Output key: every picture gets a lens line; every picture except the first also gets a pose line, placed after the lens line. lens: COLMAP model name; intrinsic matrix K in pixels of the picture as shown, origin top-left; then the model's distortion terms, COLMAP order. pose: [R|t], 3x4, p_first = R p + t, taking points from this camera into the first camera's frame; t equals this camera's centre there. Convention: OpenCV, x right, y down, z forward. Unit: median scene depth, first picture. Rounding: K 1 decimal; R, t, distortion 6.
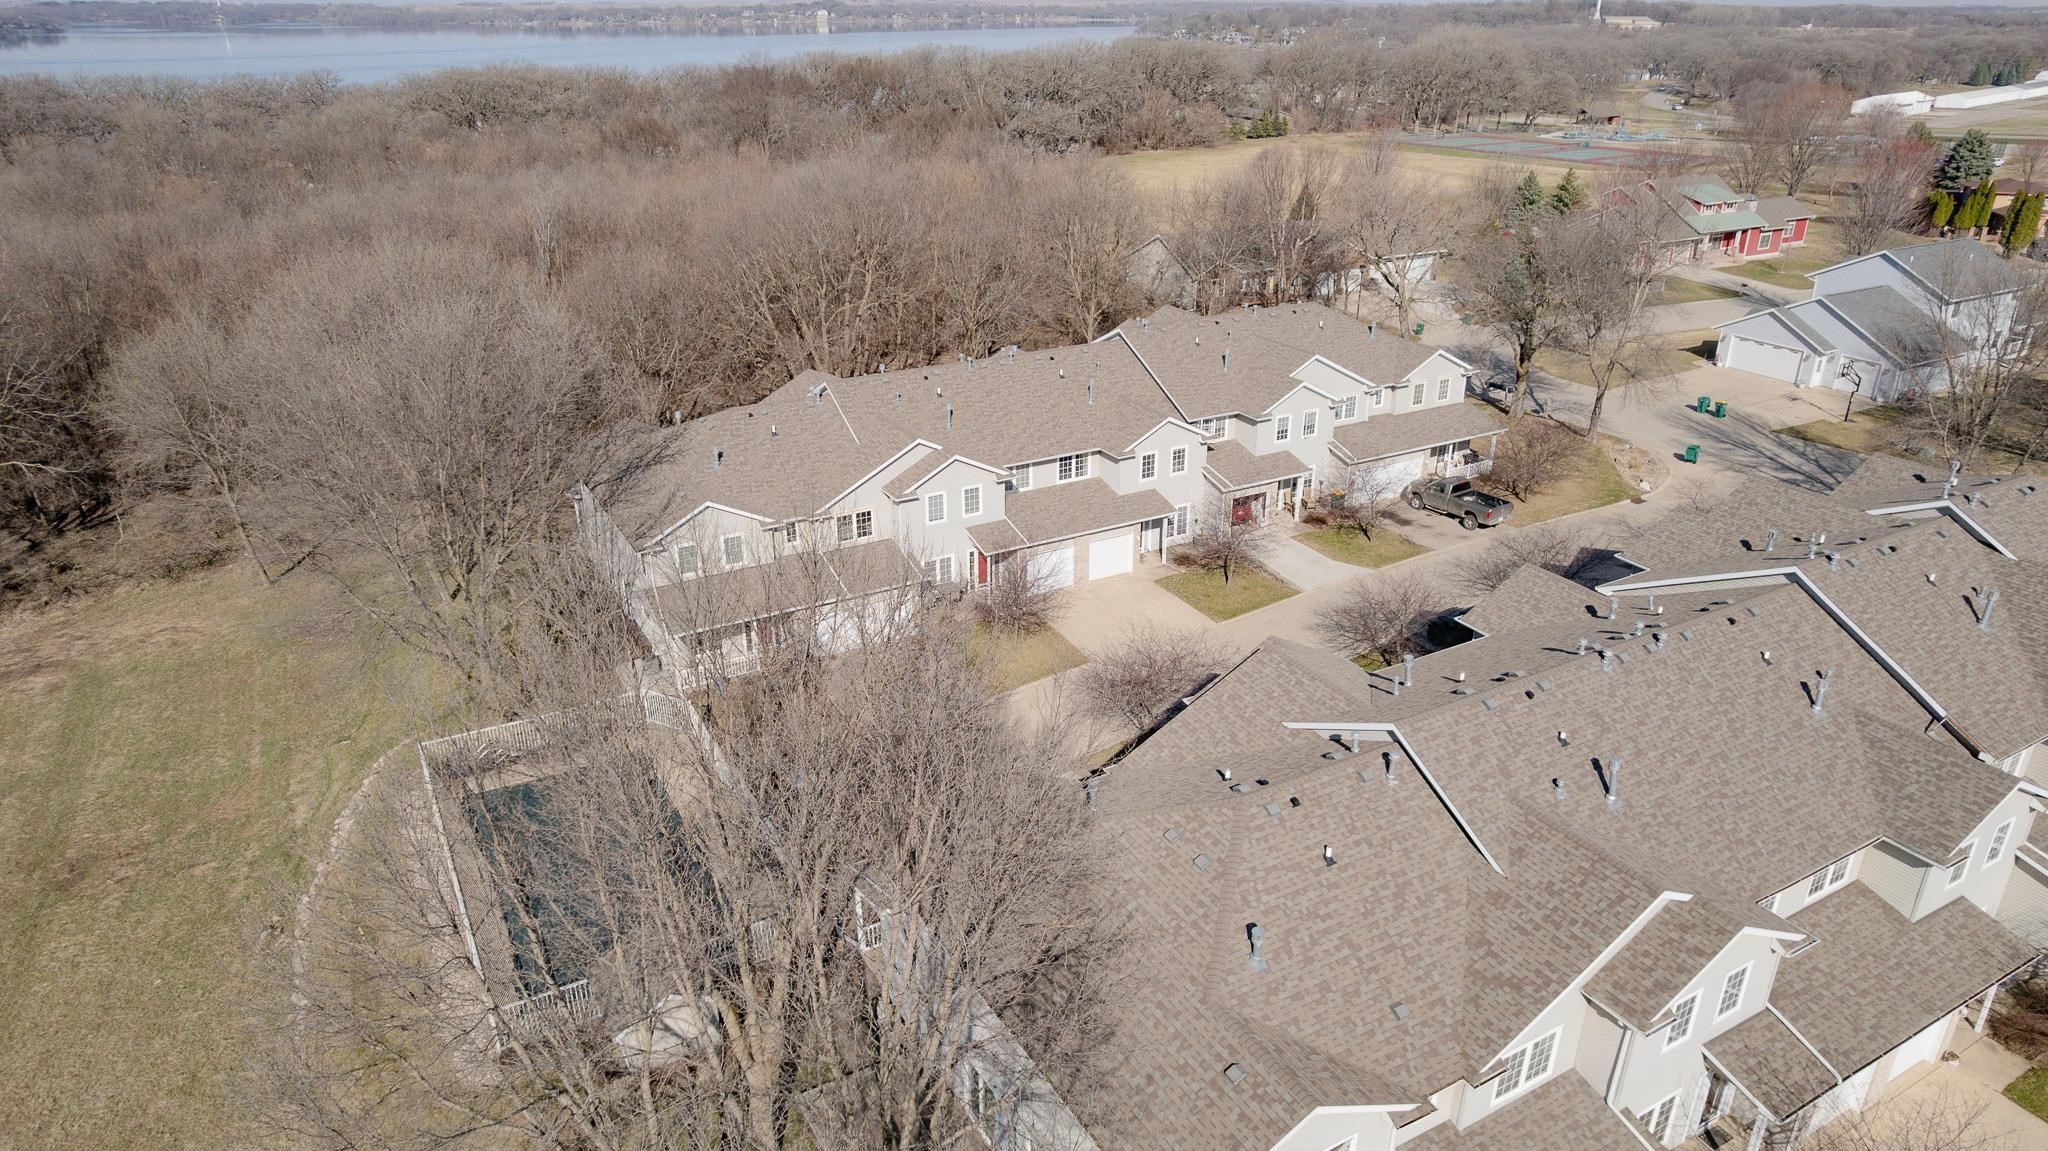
lens RADIAL K [[1304.0, 0, 1030.4], [0, 1304.0, 571.4], [0, 0, 1]] dist [-0.077415, 0.069916]
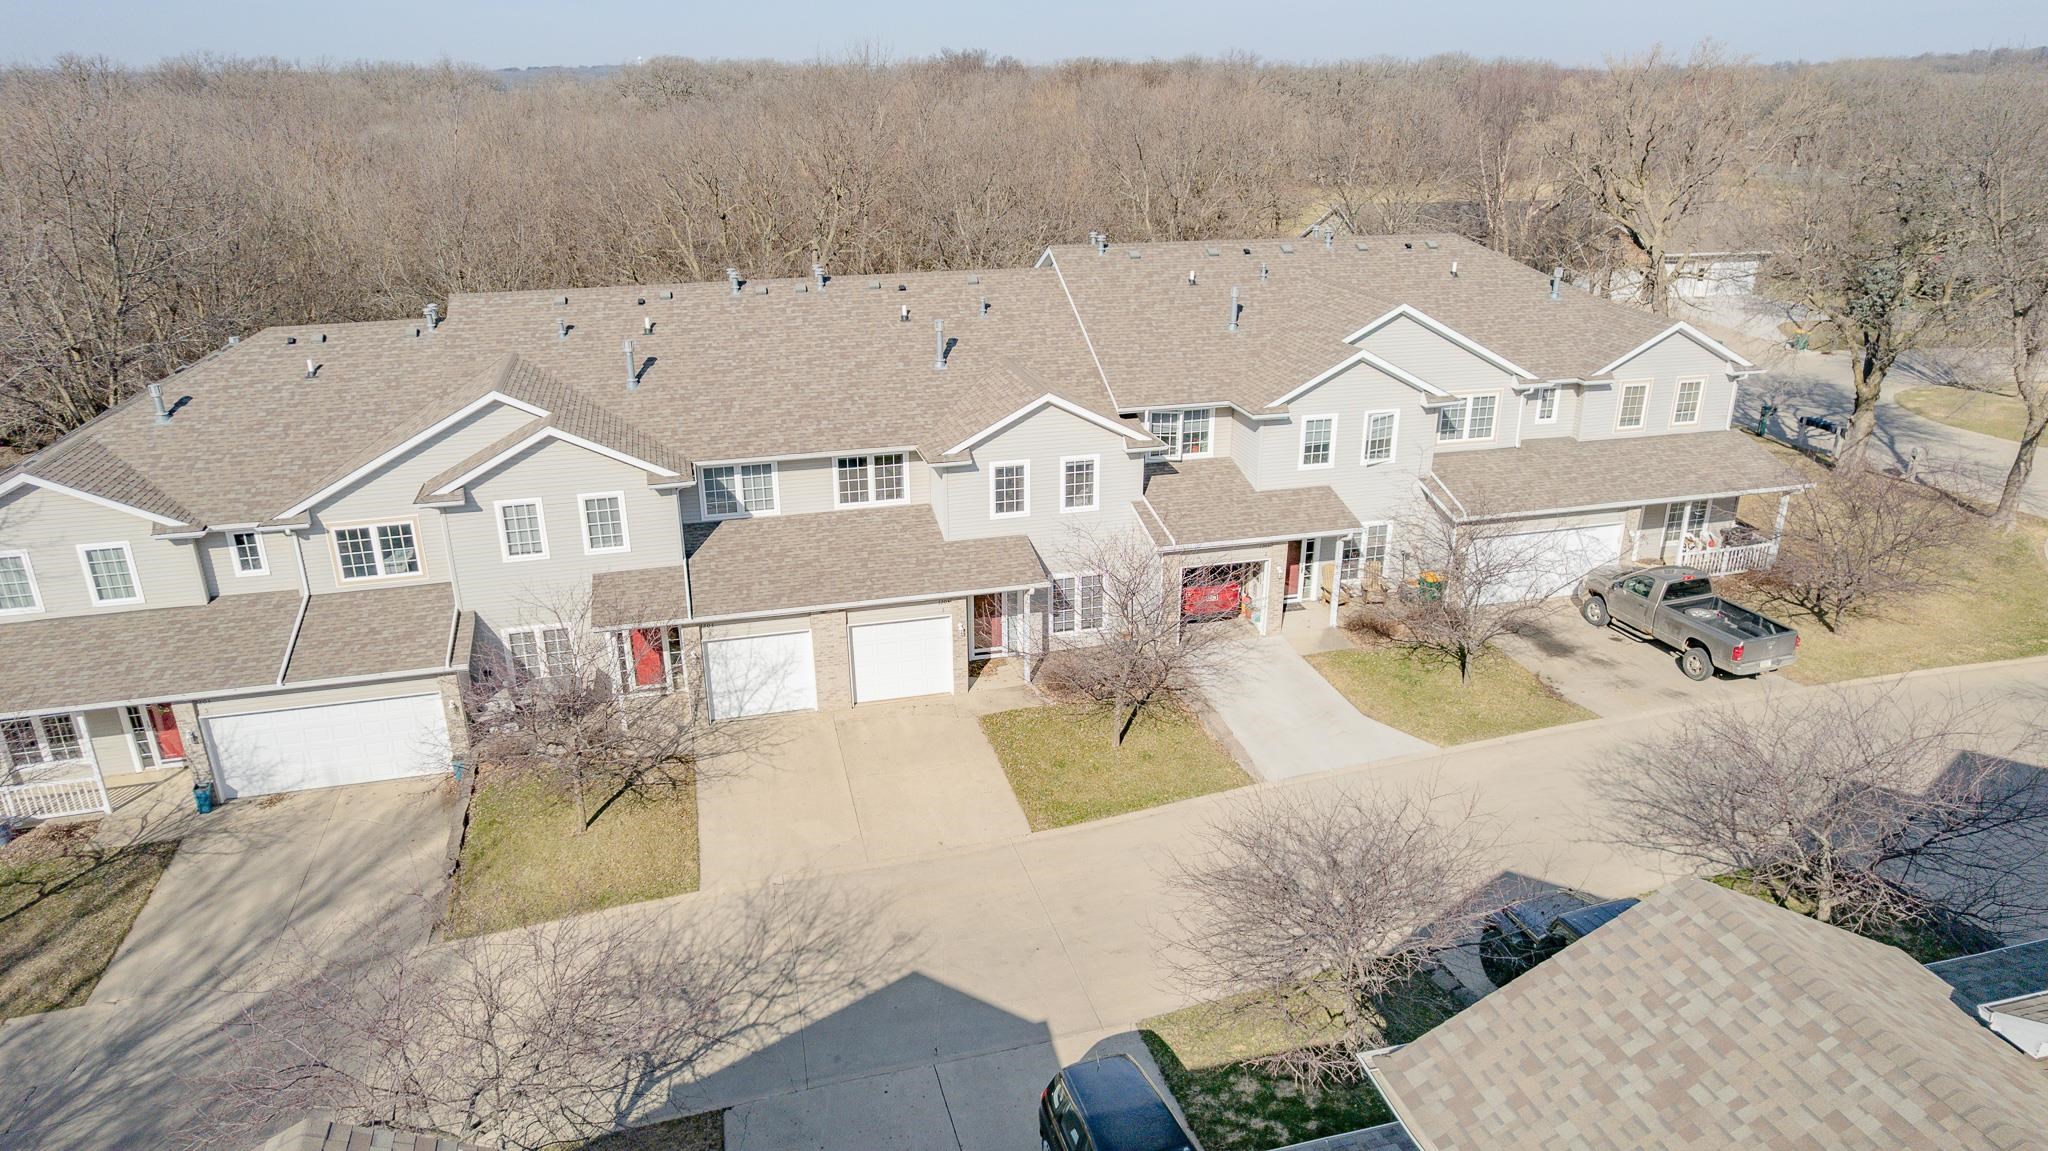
lens RADIAL K [[1304.0, 0, 1032.6], [0, 1304.0, 582.2], [0, 0, 1]] dist [-0.077415, 0.069916]
pose [[0.967792, 0.091985, -0.234344, 0.205448], [-0.100840, 0.994561, -0.026060, -0.029848], [0.230672, 0.048852, 0.971804, 0.470491]]
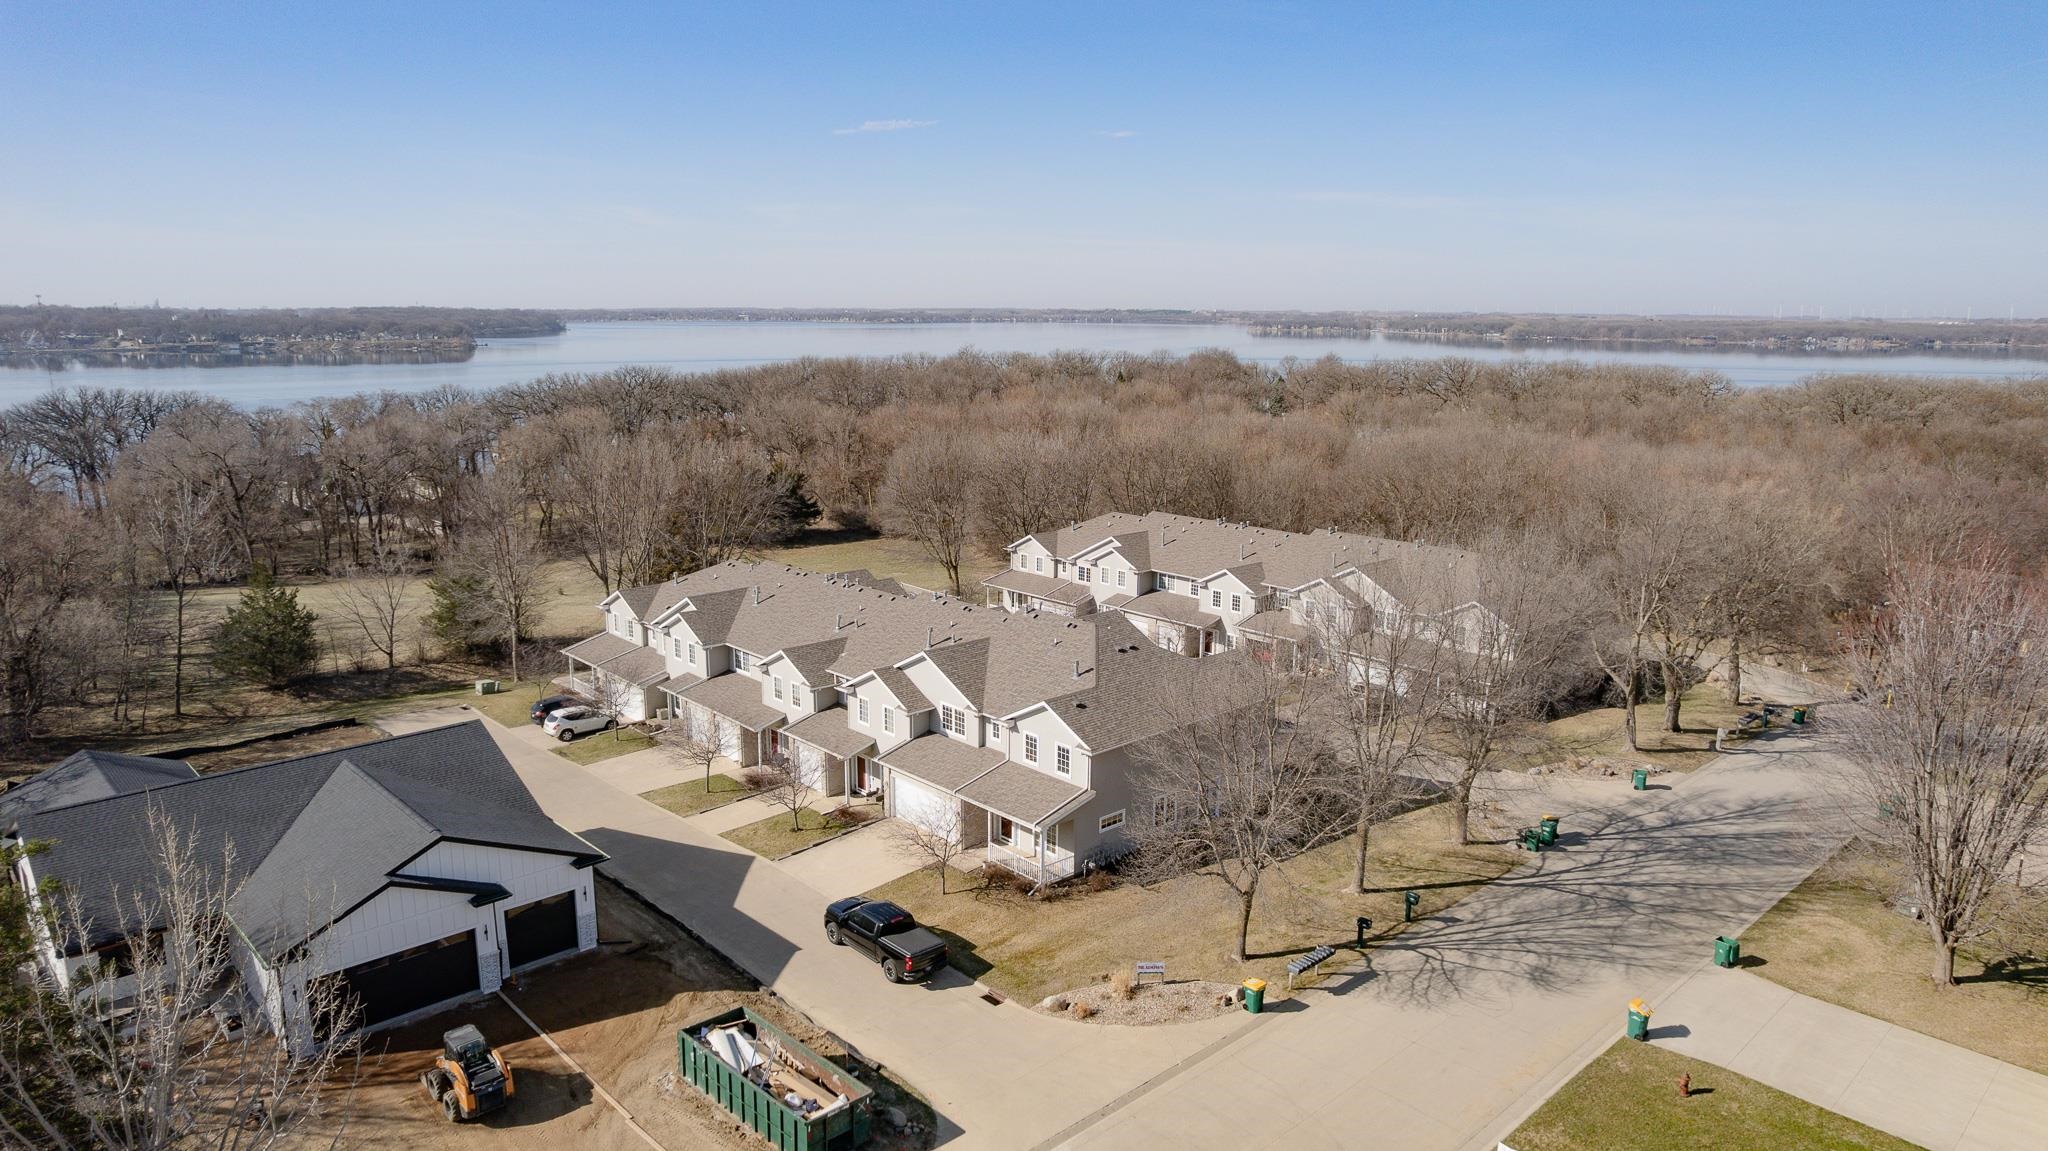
lens RADIAL K [[1304.0, 0, 1044.5], [0, 1304.0, 558.5], [0, 0, 1]] dist [-0.077415, 0.069916]
pose [[0.235633, 0.184051, -0.954255, 1.379404], [-0.400051, 0.913223, 0.077353, -0.149525], [0.885684, 0.363524, 0.288816, 0.335717]]
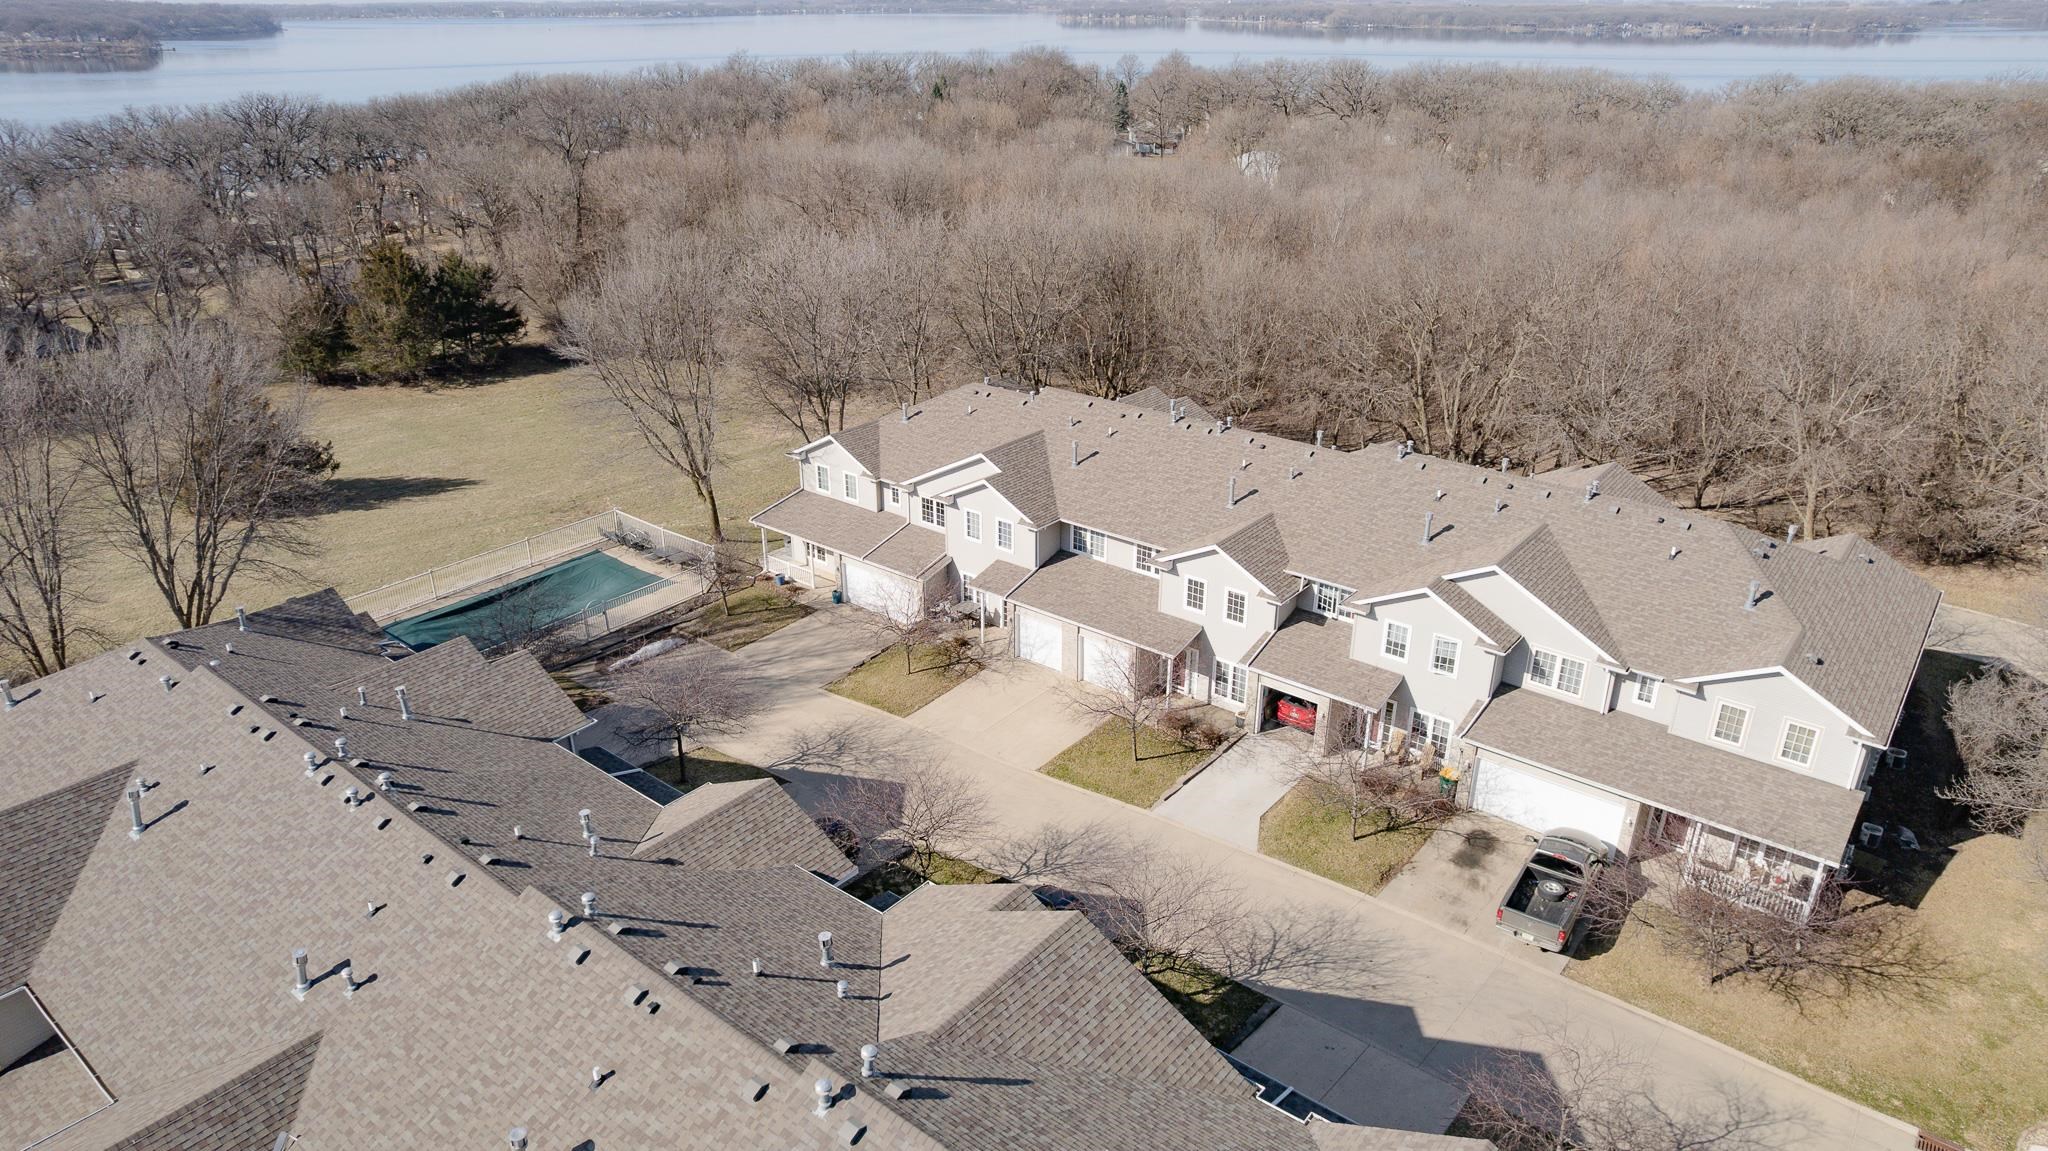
lens RADIAL K [[1304.0, 0, 1037.1], [0, 1304.0, 580.0], [0, 0, 1]] dist [-0.077415, 0.069916]
pose [[0.370132, 0.382370, -0.846638, 0.675306], [-0.377076, 0.894748, 0.239249, -0.225508], [0.849009, 0.230693, 0.475357, 0.493883]]
